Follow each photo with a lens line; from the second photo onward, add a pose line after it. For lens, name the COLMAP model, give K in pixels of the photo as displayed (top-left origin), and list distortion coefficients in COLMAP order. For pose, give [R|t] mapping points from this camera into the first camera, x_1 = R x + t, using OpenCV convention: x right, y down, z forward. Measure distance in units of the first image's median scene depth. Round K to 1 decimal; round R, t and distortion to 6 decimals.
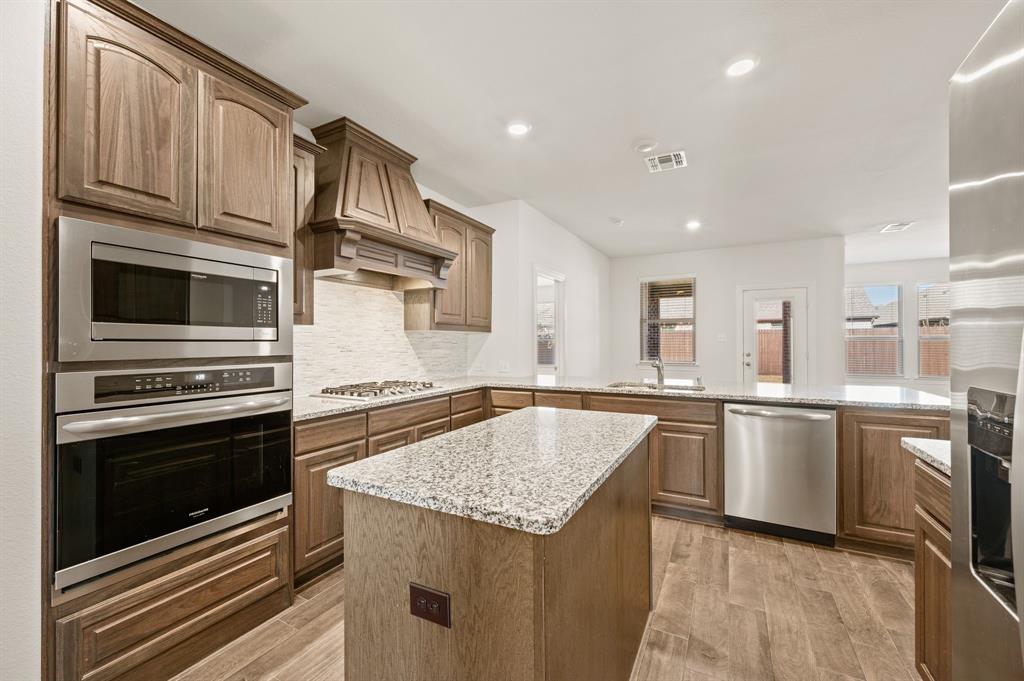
lens RADIAL K [[403.0, 0, 510.2], [0, 403.0, 340.8], [0, 0, 1]] dist [0.003434, 0.000154]
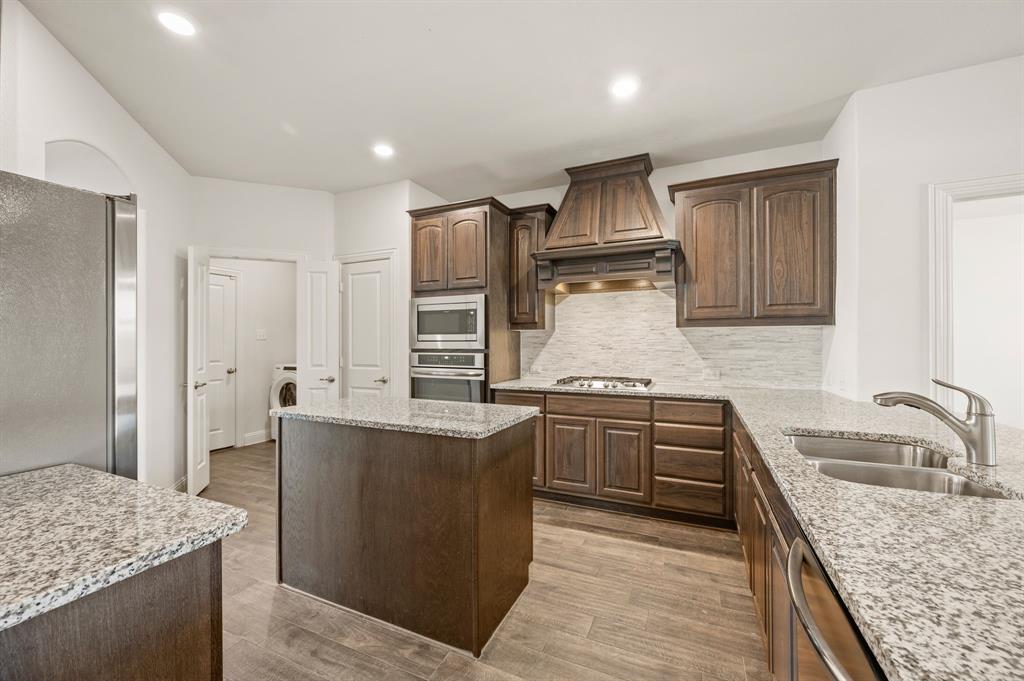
lens RADIAL K [[418.6, 0, 515.9], [0, 418.6, 343.2], [0, 0, 1]] dist [-0.000339, 0.000585]
pose [[0.056362, 0.003559, -0.998404, 0.824478], [0.007595, 0.999963, 0.003993, 0.002611], [0.998382, -0.007808, 0.056333, 0.674479]]
